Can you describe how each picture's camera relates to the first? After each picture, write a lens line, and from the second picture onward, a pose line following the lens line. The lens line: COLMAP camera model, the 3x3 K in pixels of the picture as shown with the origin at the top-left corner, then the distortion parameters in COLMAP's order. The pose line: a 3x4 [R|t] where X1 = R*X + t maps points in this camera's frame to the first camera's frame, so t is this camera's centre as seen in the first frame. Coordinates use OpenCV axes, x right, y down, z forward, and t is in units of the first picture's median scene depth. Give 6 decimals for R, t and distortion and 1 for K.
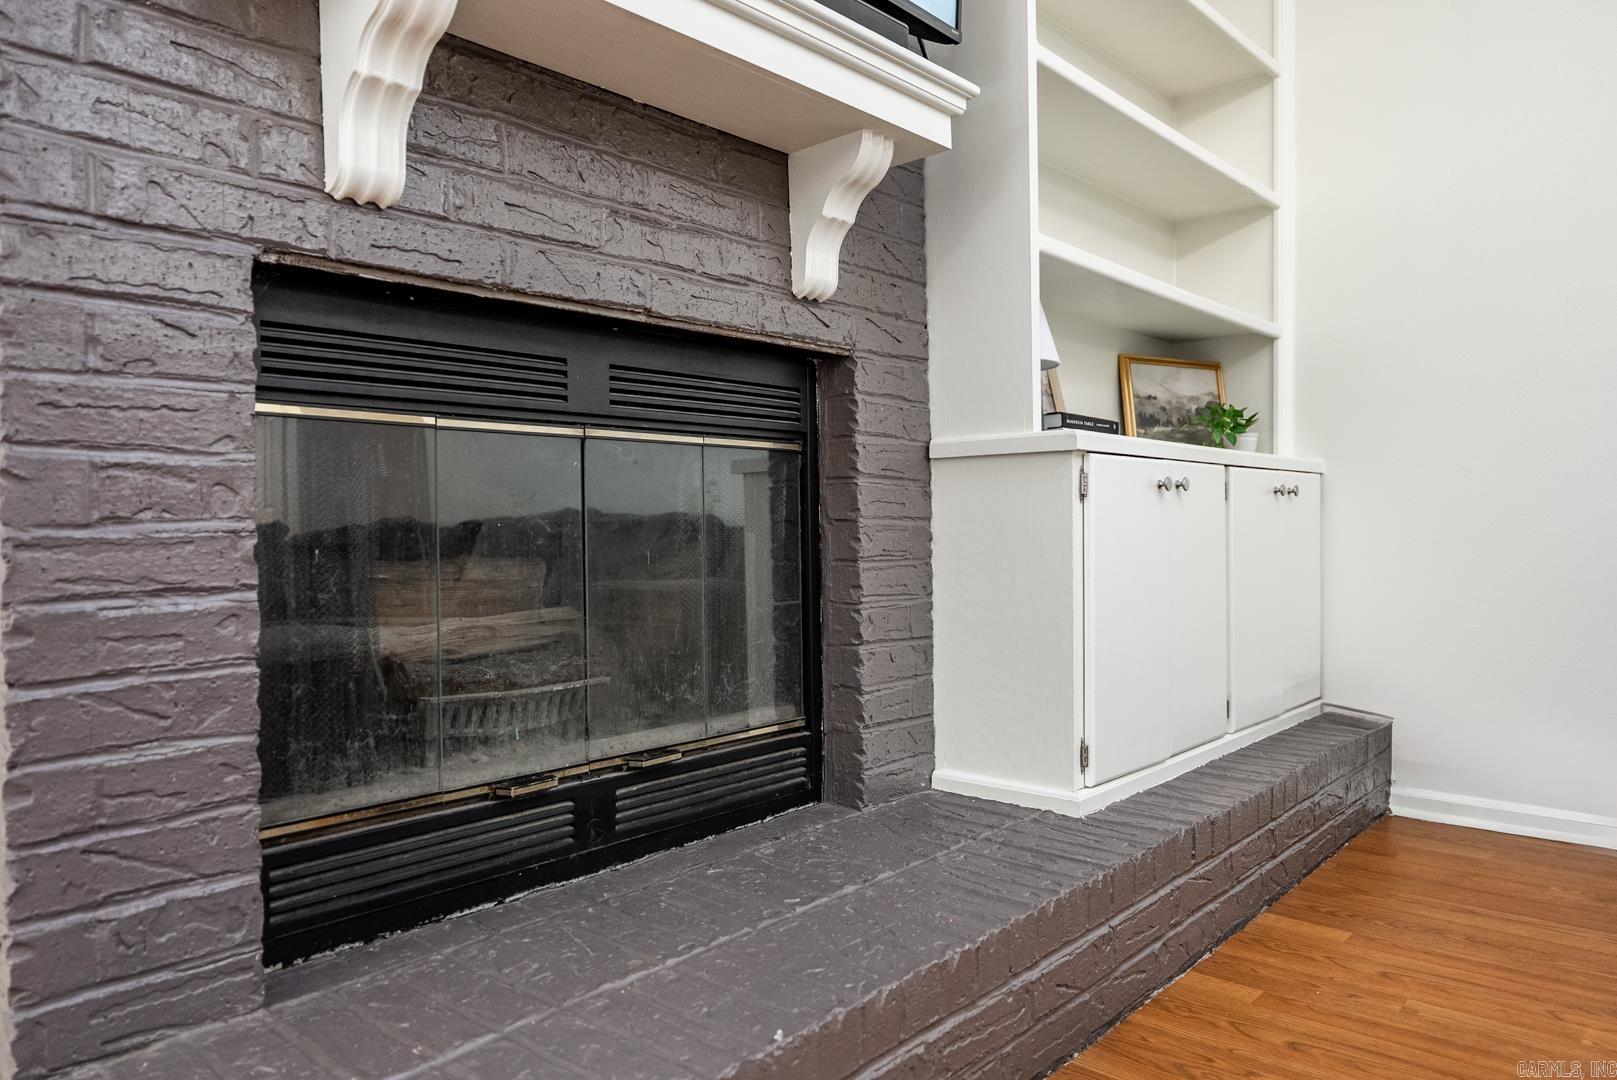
lens RADIAL K [[1109.9, 0, 808.5], [0, 1109.9, 540.0], [0, 0, 1]] dist [0.000019, 0.000384]
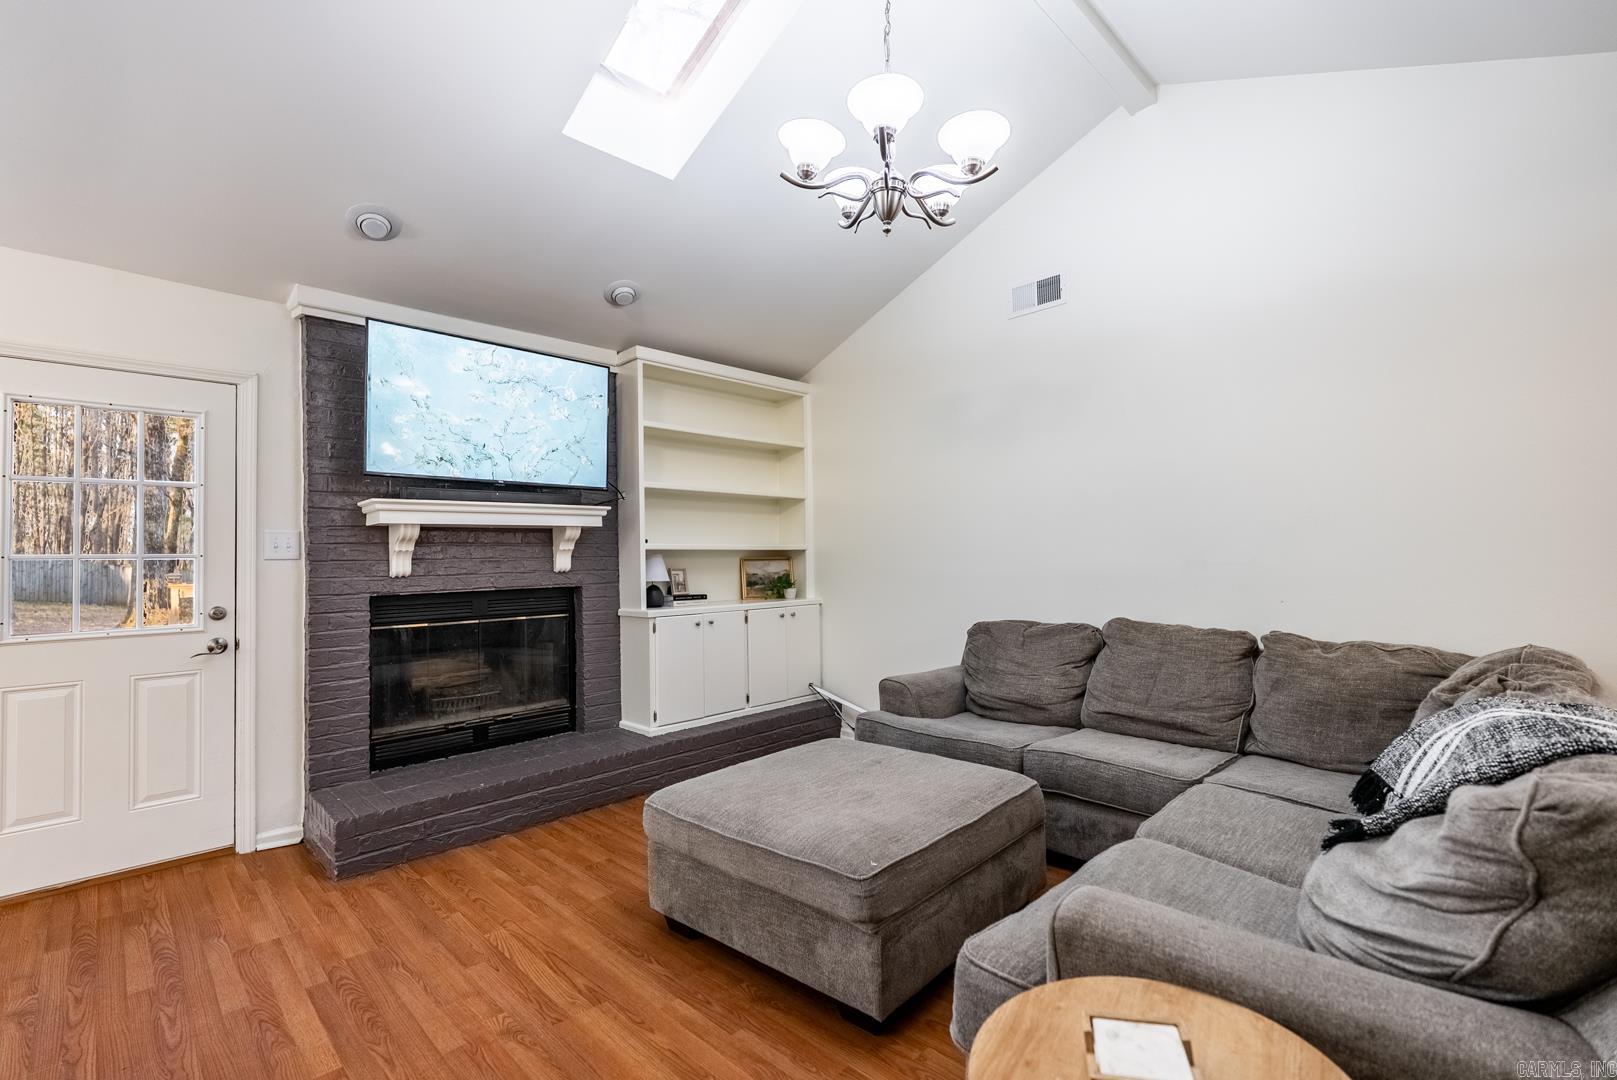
lens RADIAL K [[717.1, 0, 808.9], [0, 717.1, 537.7], [0, 0, 1]] dist [-0.002833, -0.000033]
pose [[0.998349, -0.008998, -0.056734, 0.795296], [0.006680, 0.999140, -0.040927, -0.217216], [0.057054, 0.040480, 0.997550, -0.978062]]
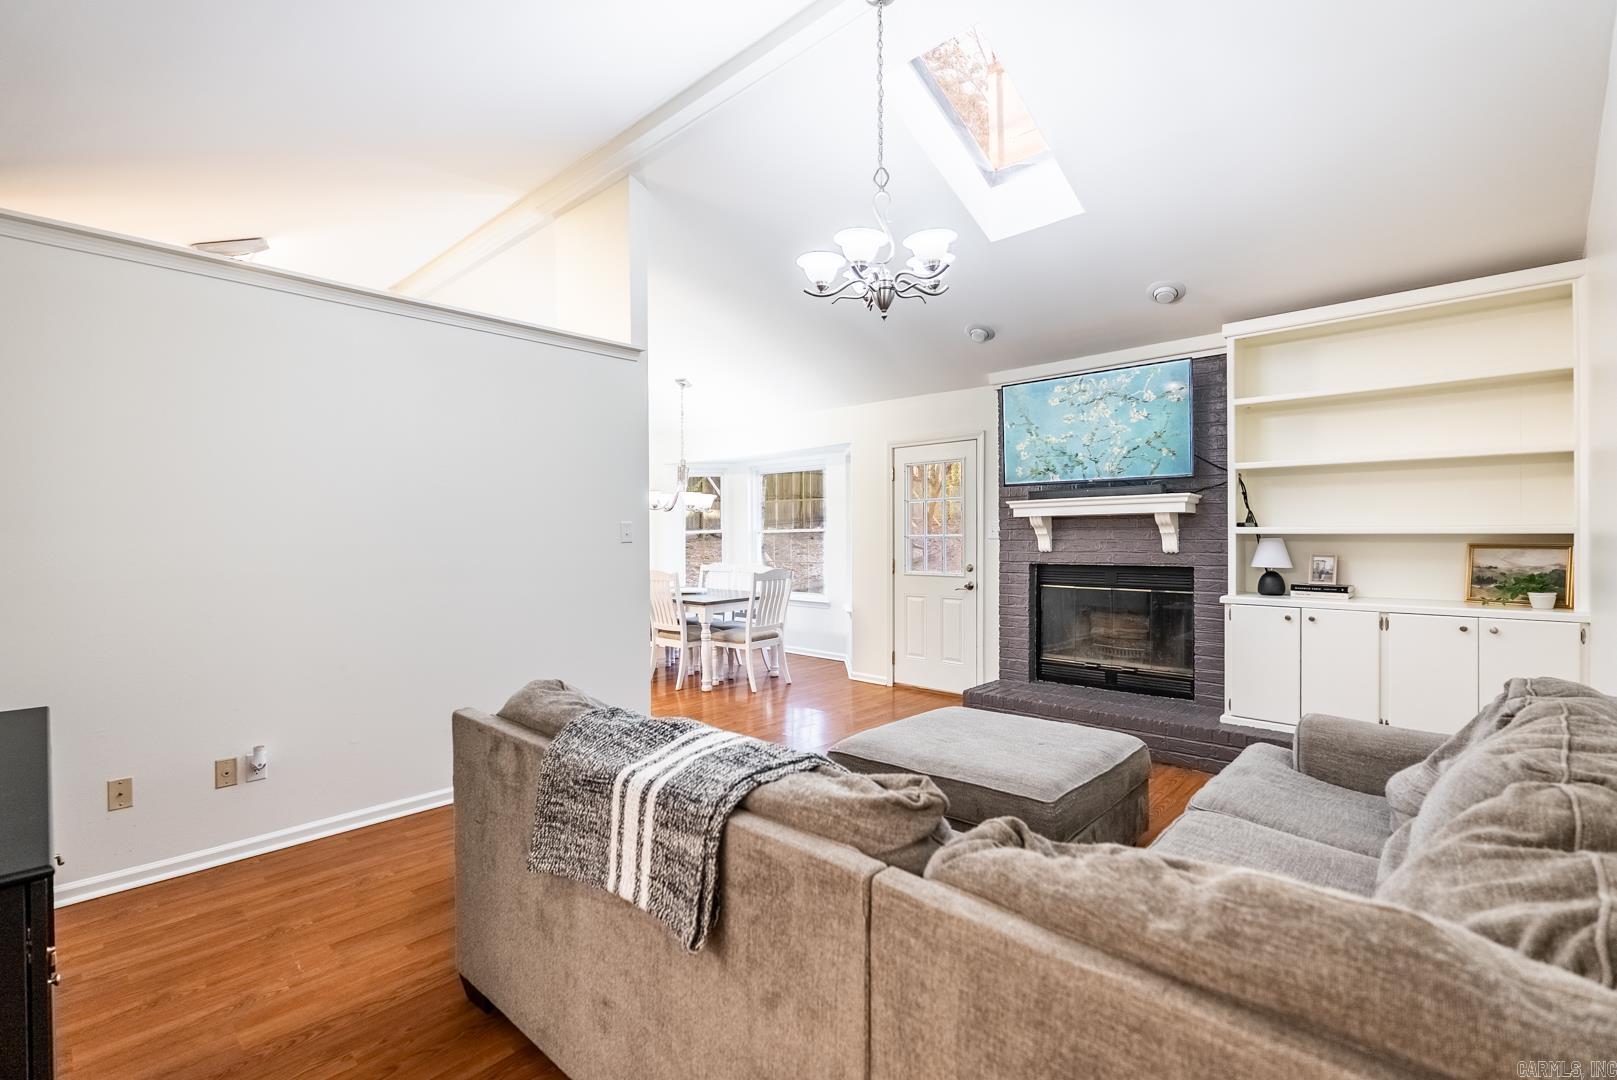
lens RADIAL K [[732.4, 0, 808.5], [0, 732.4, 540.0], [0, 0, 1]] dist [0.000284, 0.000015]
pose [[-0.025361, 0.018265, -0.999511, 2.269933], [-0.004759, 0.999820, 0.018391, -0.284028], [0.999667, 0.005223, -0.025269, -0.095630]]
